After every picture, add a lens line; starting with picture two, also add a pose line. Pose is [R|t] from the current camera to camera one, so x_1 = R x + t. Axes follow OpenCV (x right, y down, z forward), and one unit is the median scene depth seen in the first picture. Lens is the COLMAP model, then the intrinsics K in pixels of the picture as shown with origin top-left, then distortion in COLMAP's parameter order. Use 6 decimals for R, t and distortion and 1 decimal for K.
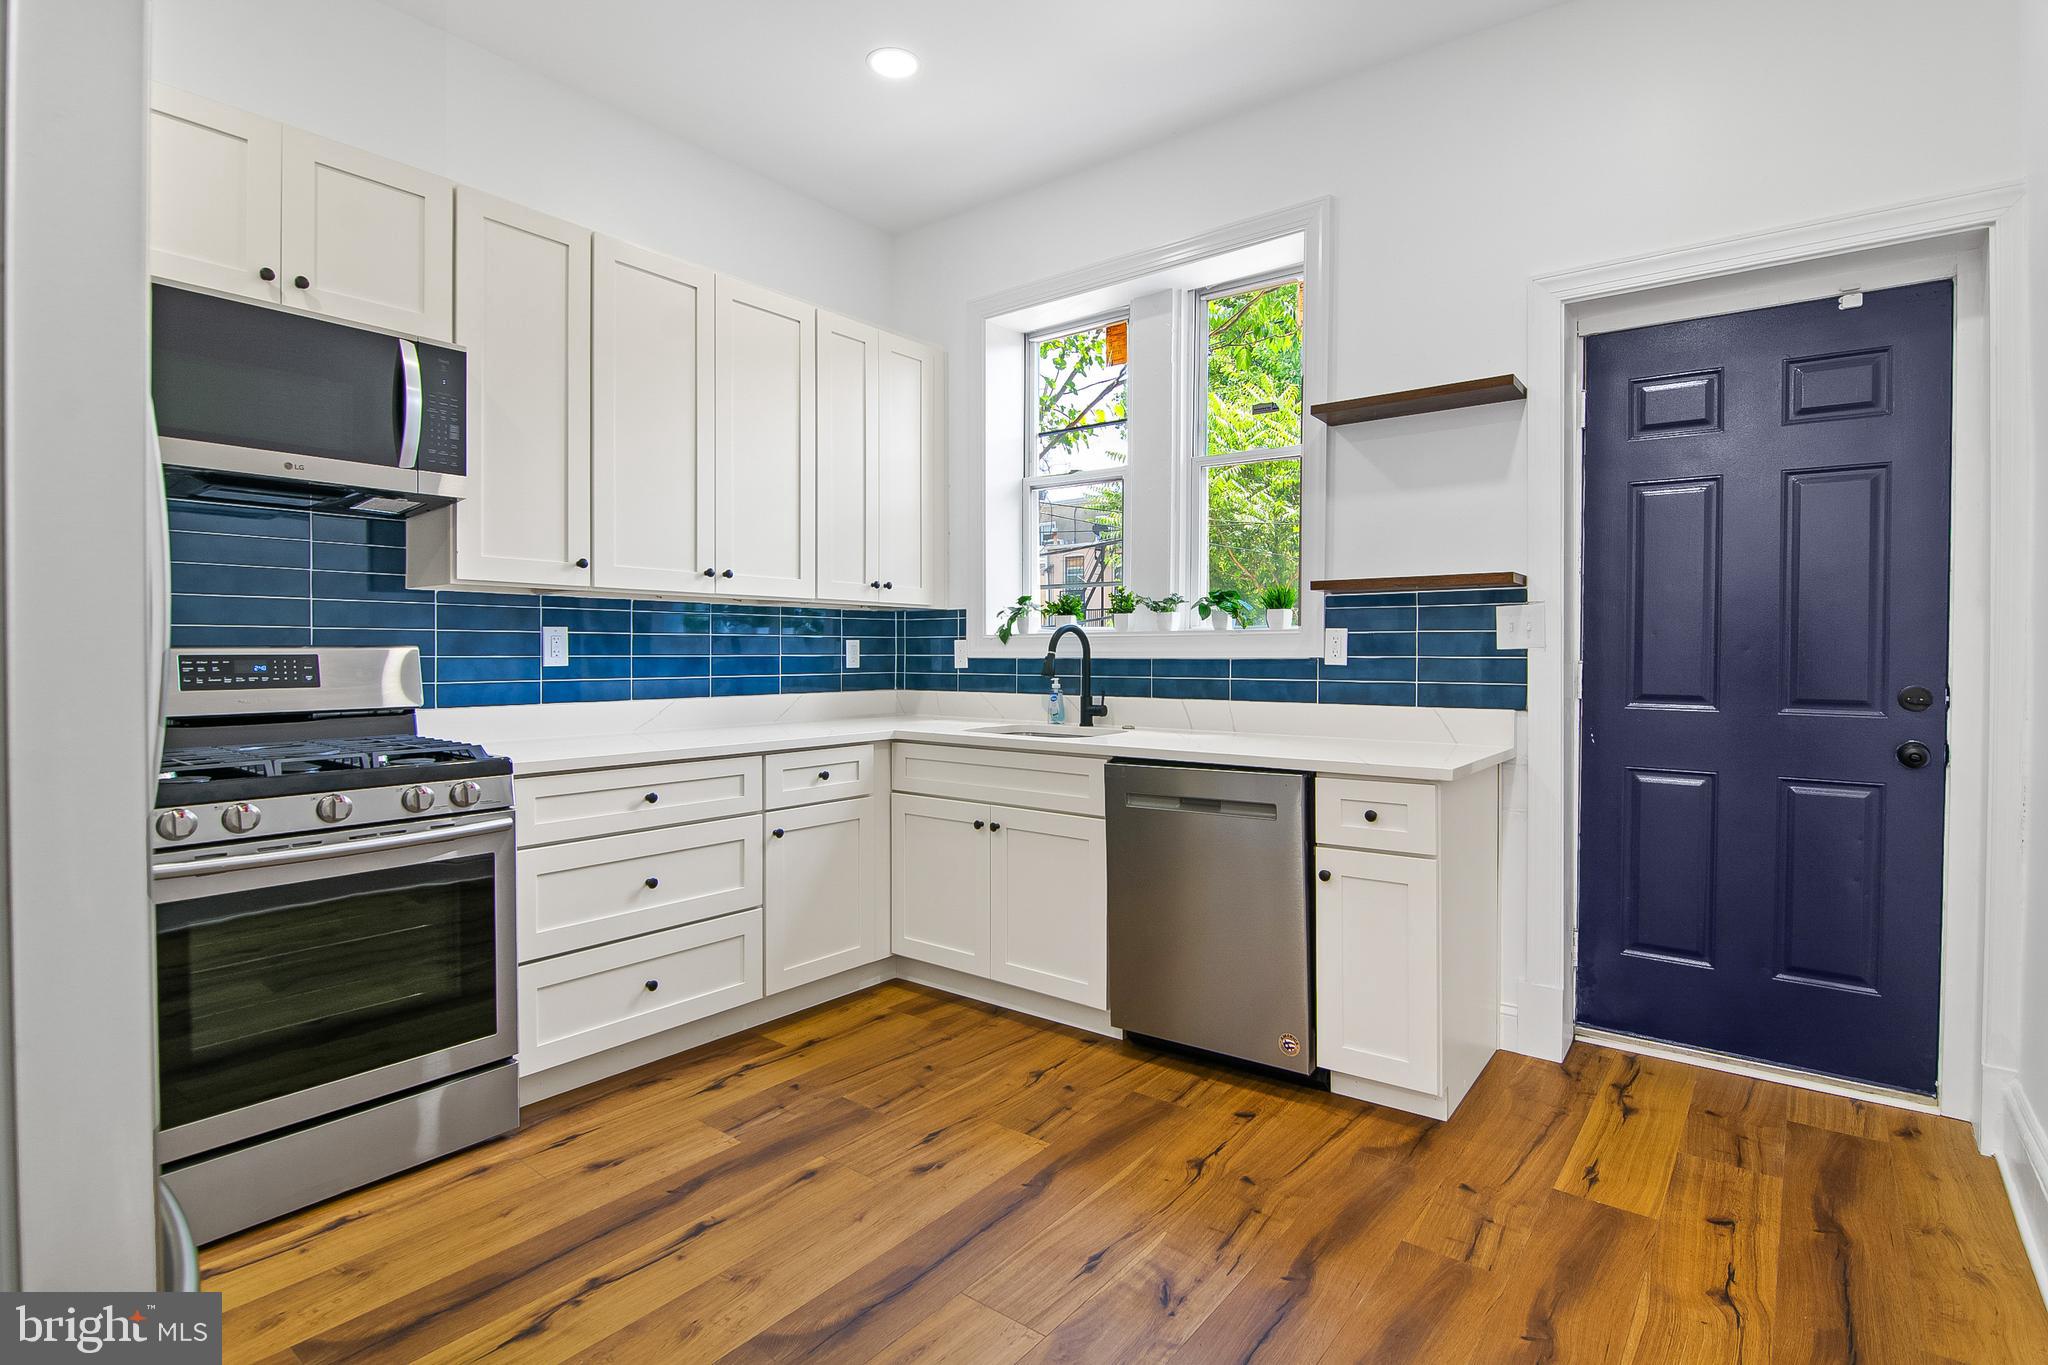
lens RADIAL K [[998.5, 0, 1025.2], [0, 998.5, 649.8], [0, 0, 1]] dist [-0.002288, -0.001096]
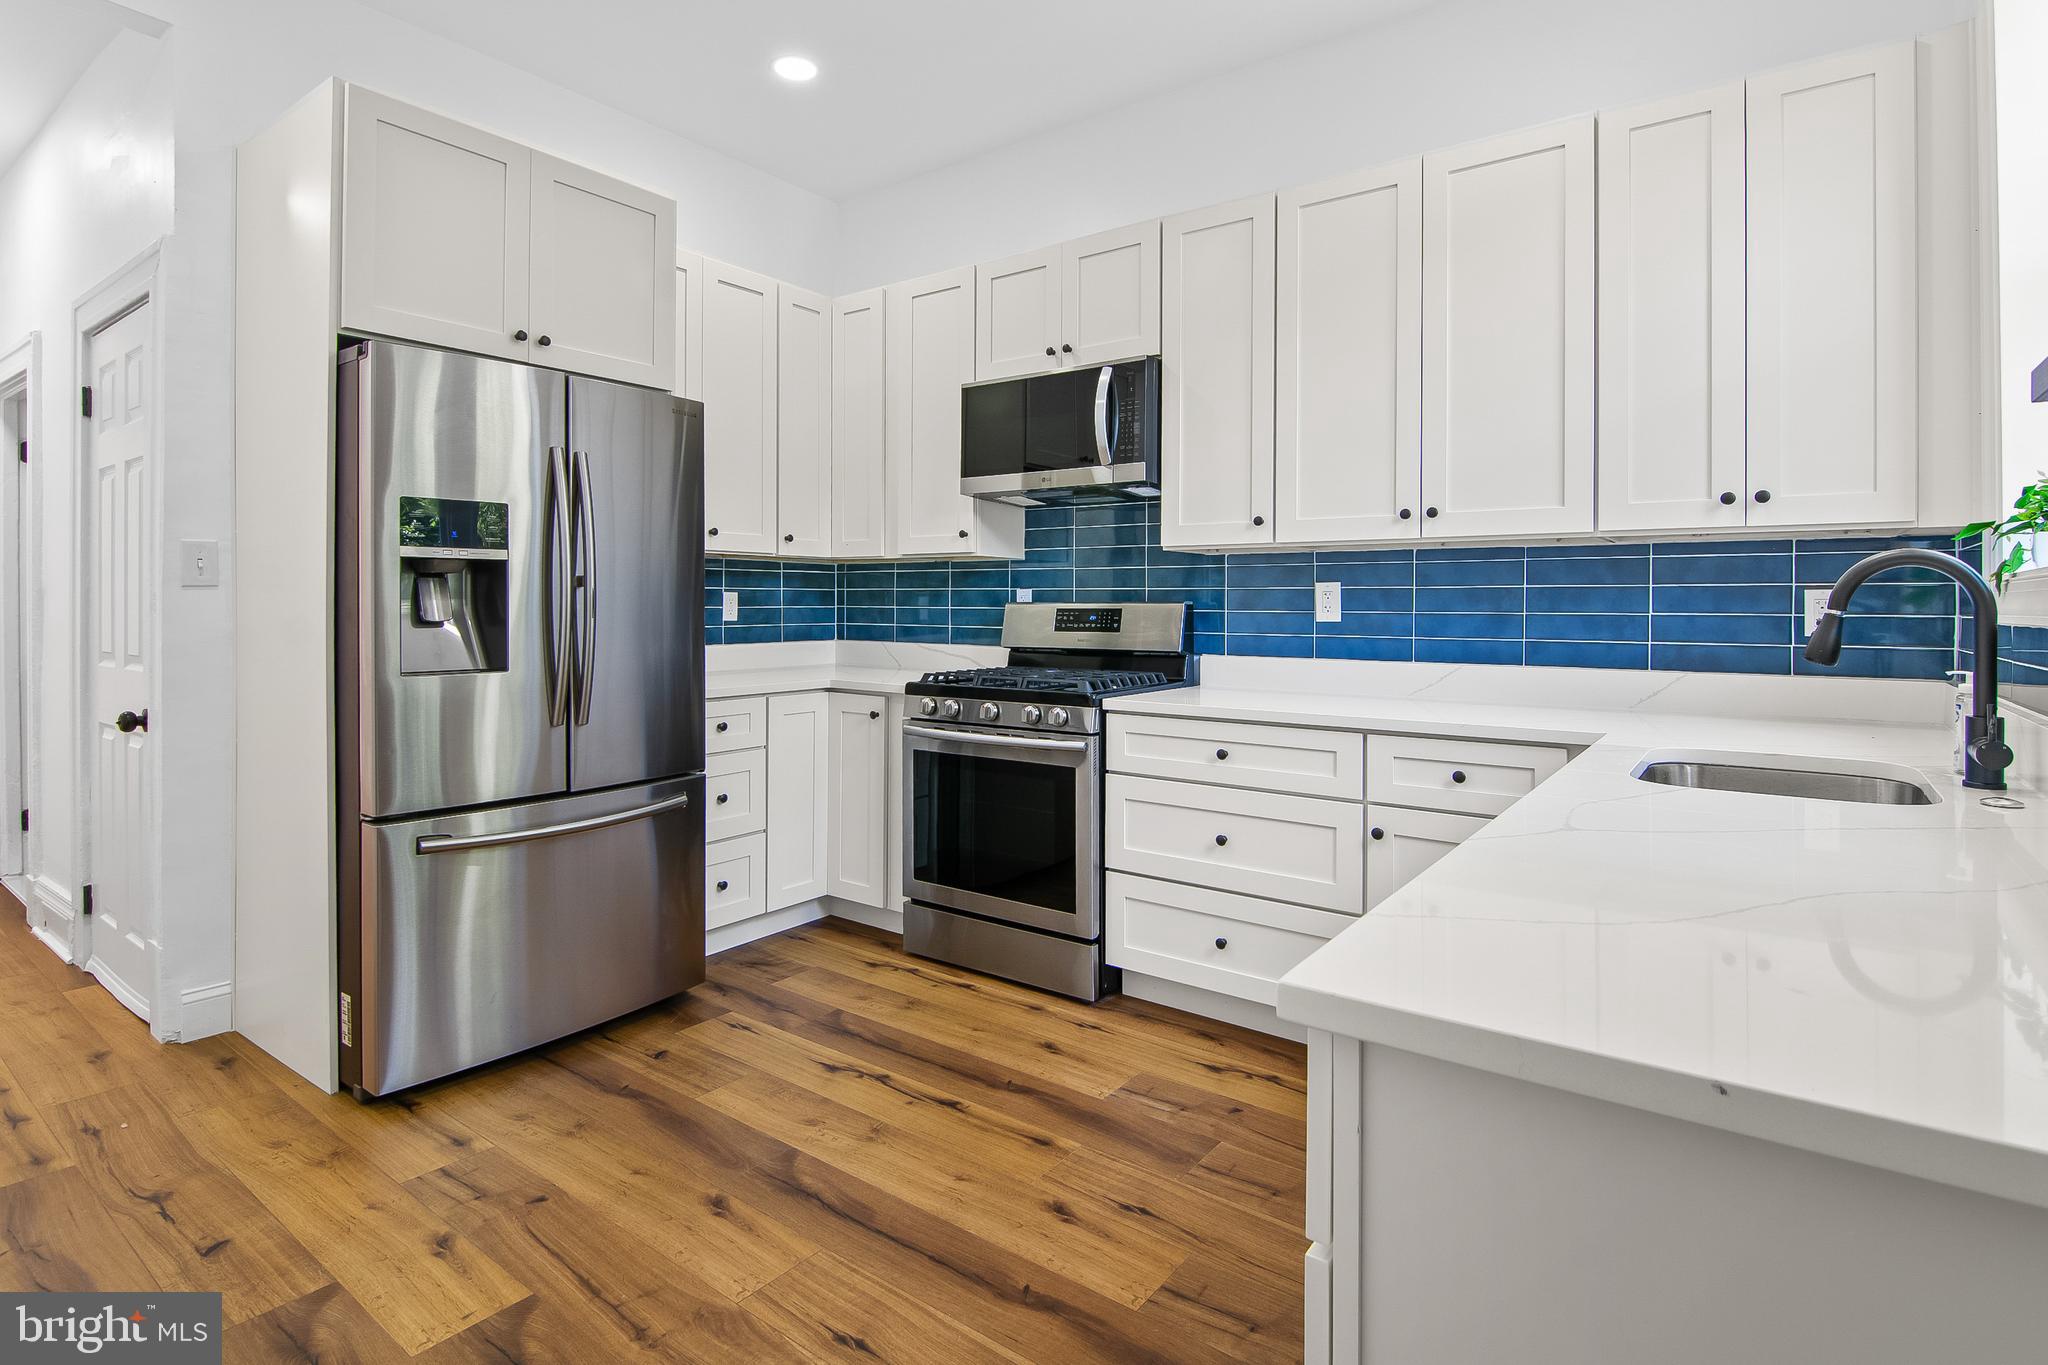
lens RADIAL K [[1024.6, 0, 1017.8], [0, 1024.6, 602.4], [0, 0, 1]] dist [-0.003264, -0.003512]
pose [[0.022764, -0.003461, -0.999735, 0.706967], [-0.002344, 0.999991, -0.003515, 0.001852], [0.999738, 0.002424, 0.022755, 0.857113]]
